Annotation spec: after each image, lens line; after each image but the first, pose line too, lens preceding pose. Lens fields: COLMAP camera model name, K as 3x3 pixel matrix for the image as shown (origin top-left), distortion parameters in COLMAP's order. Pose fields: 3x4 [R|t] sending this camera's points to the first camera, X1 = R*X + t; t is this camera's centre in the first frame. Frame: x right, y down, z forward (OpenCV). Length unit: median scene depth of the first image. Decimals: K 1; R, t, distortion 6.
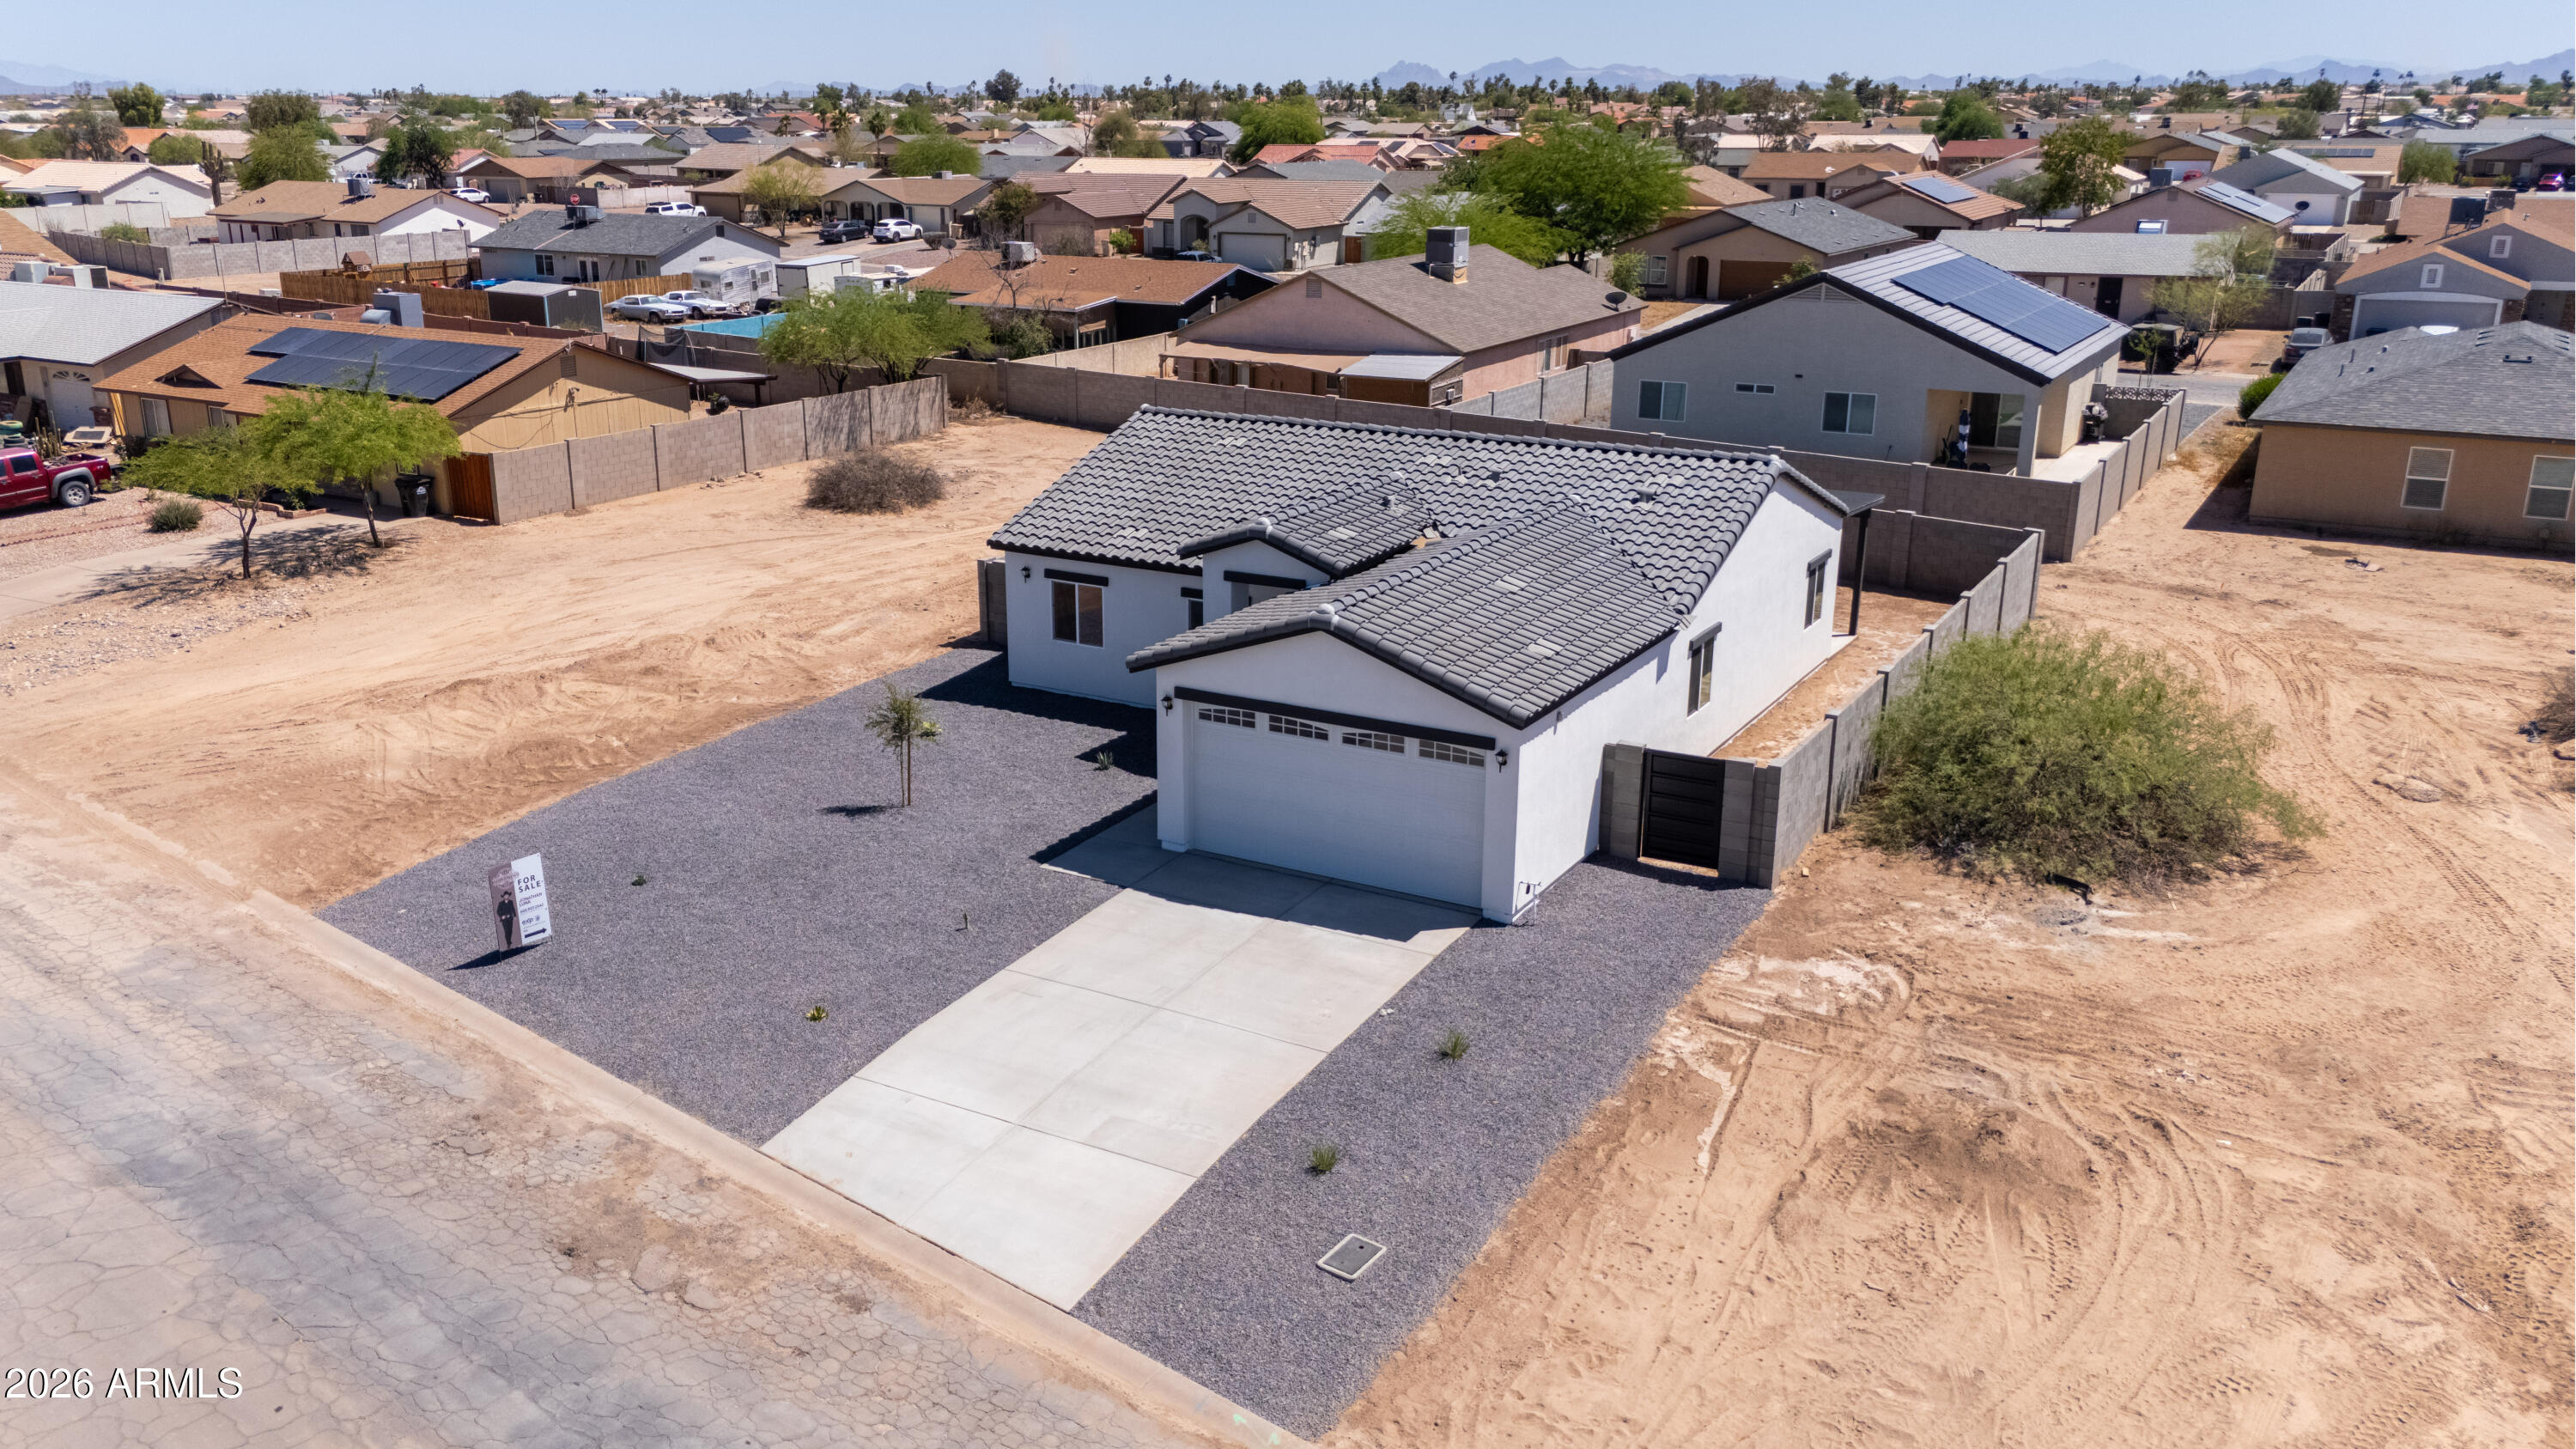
lens RADIAL K [[2026.9, 0, 1192.4], [0, 2026.9, 758.1], [0, 0, 1]] dist [0.058107, -0.035930]
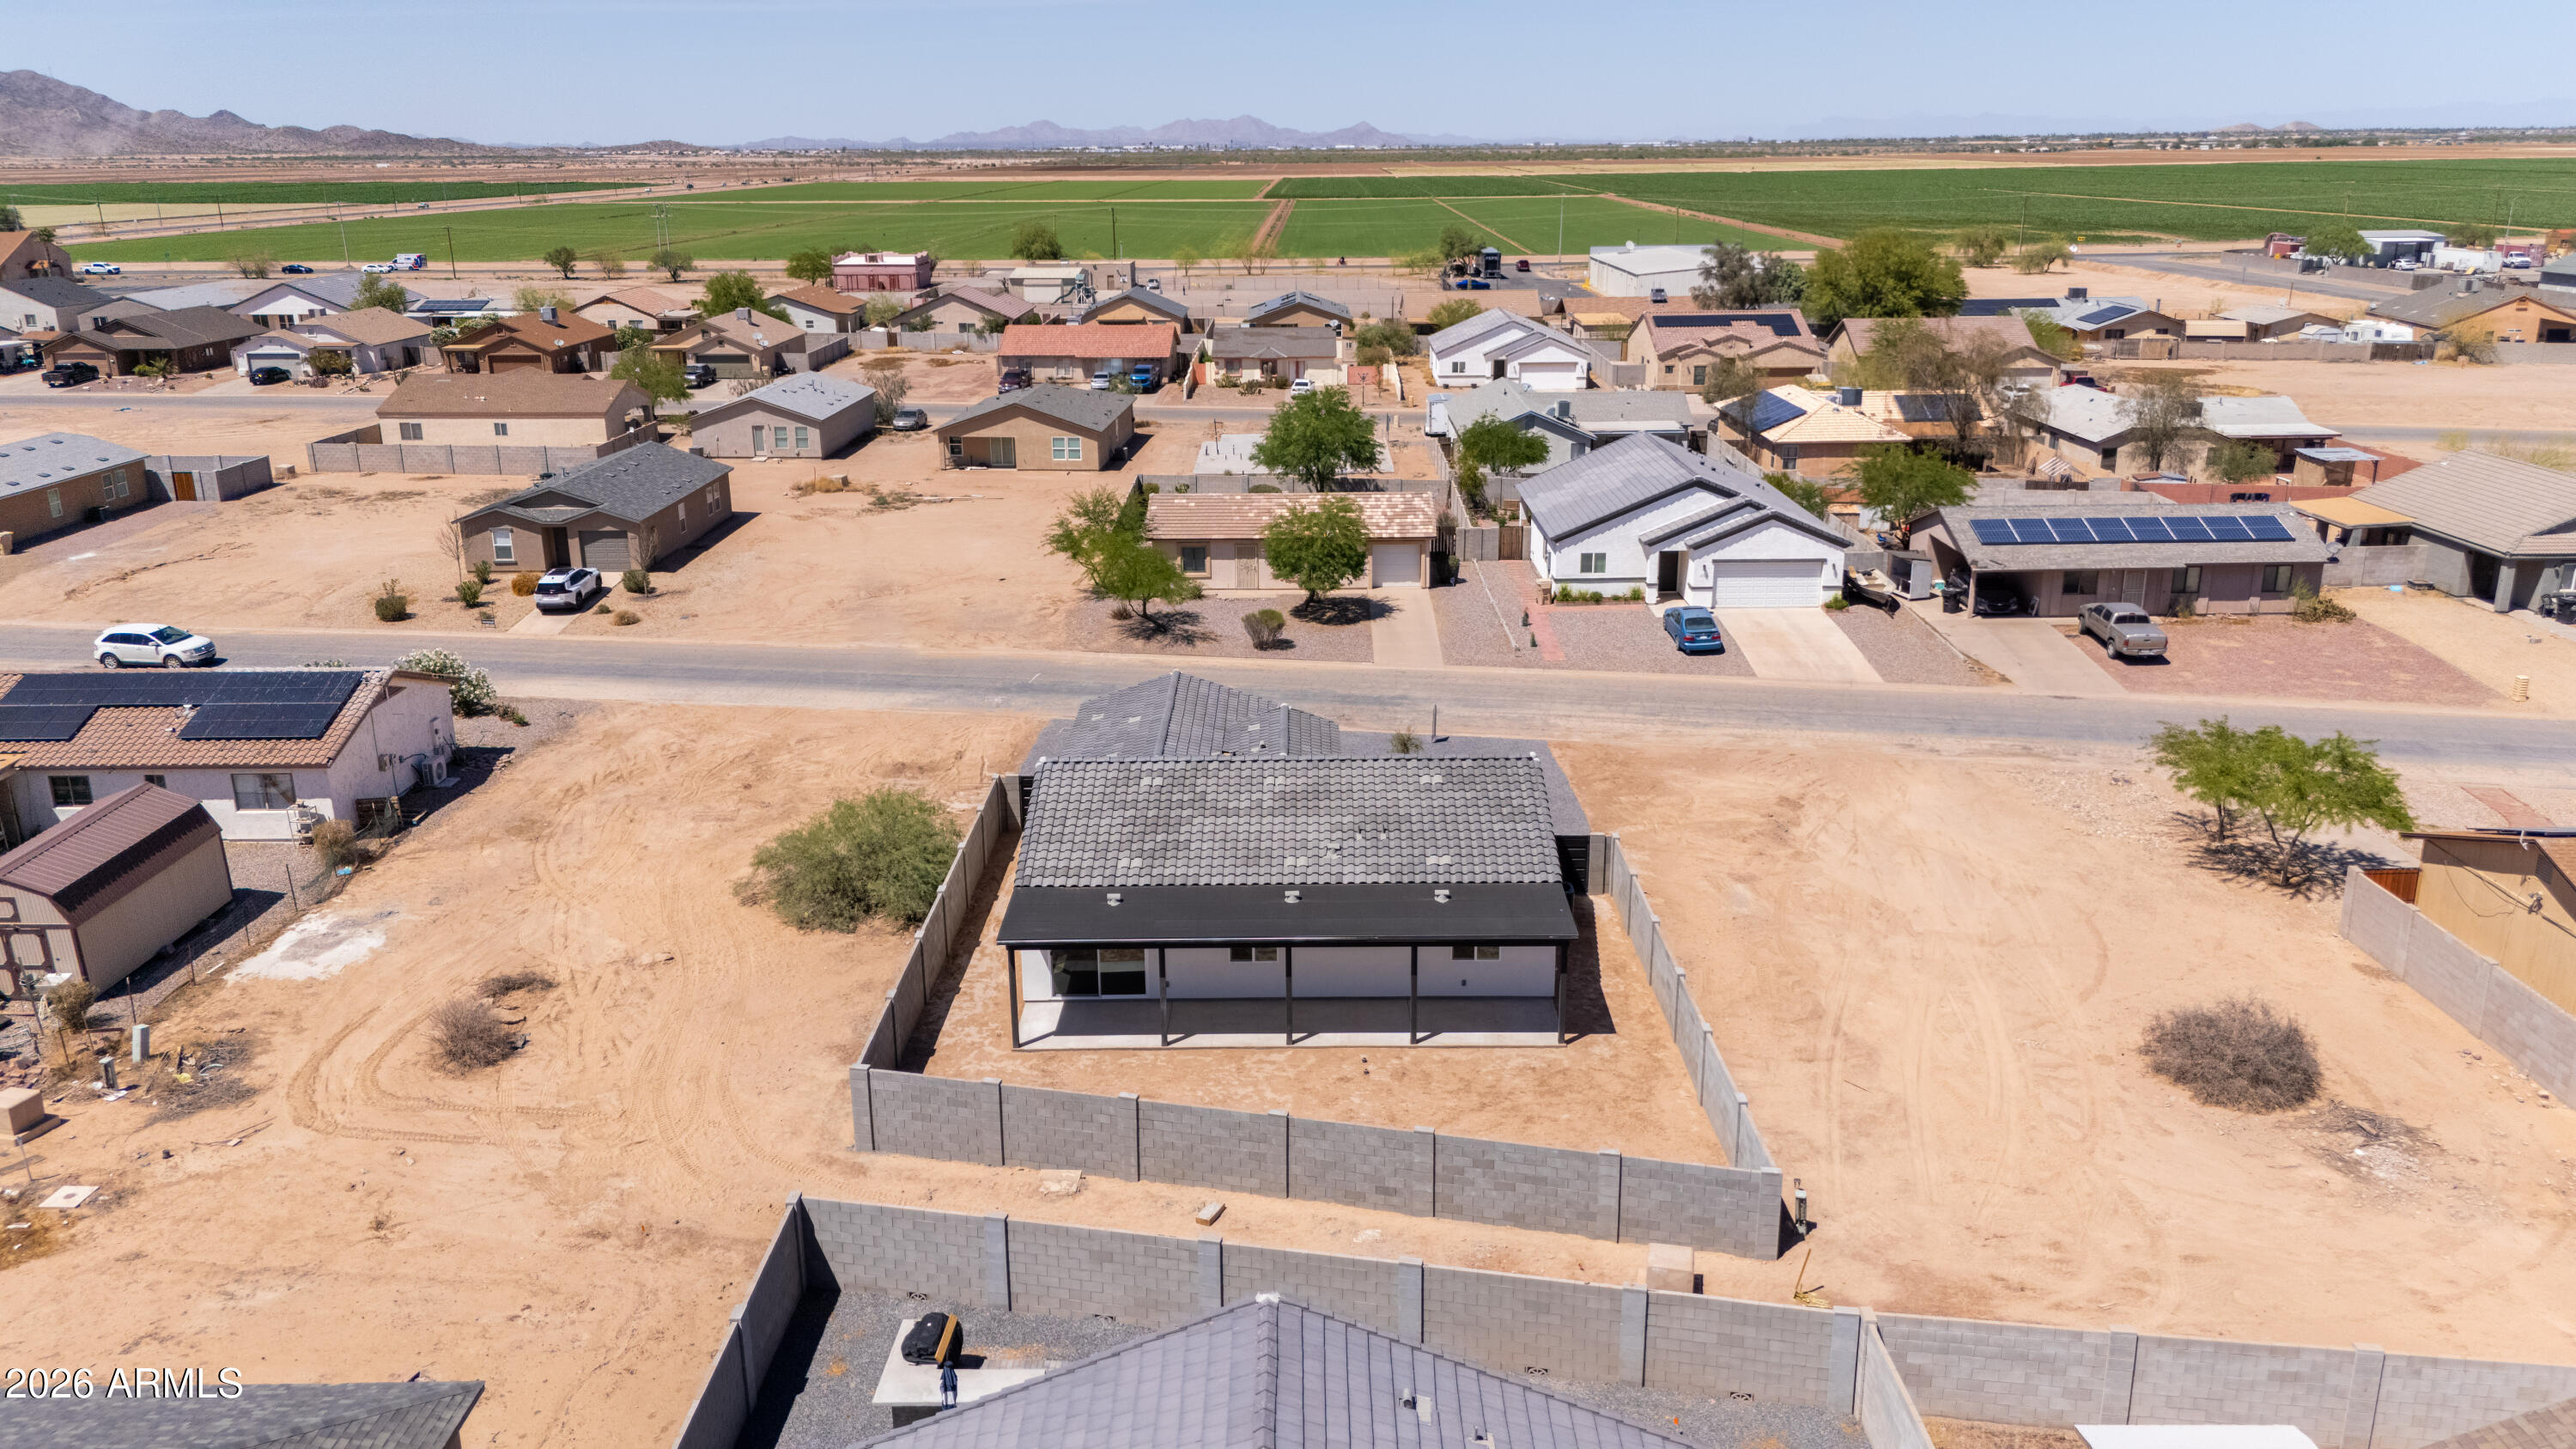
lens RADIAL K [[1905.0, 0, 1302.5], [0, 1905.0, 727.7], [0, 0, 1]] dist [0.059608, -0.043356]
pose [[-0.849120, 0.161841, -0.502795, 0.935289], [-0.155648, 0.832969, 0.530977, -1.066486], [0.504746, 0.529122, -0.682100, 2.305429]]
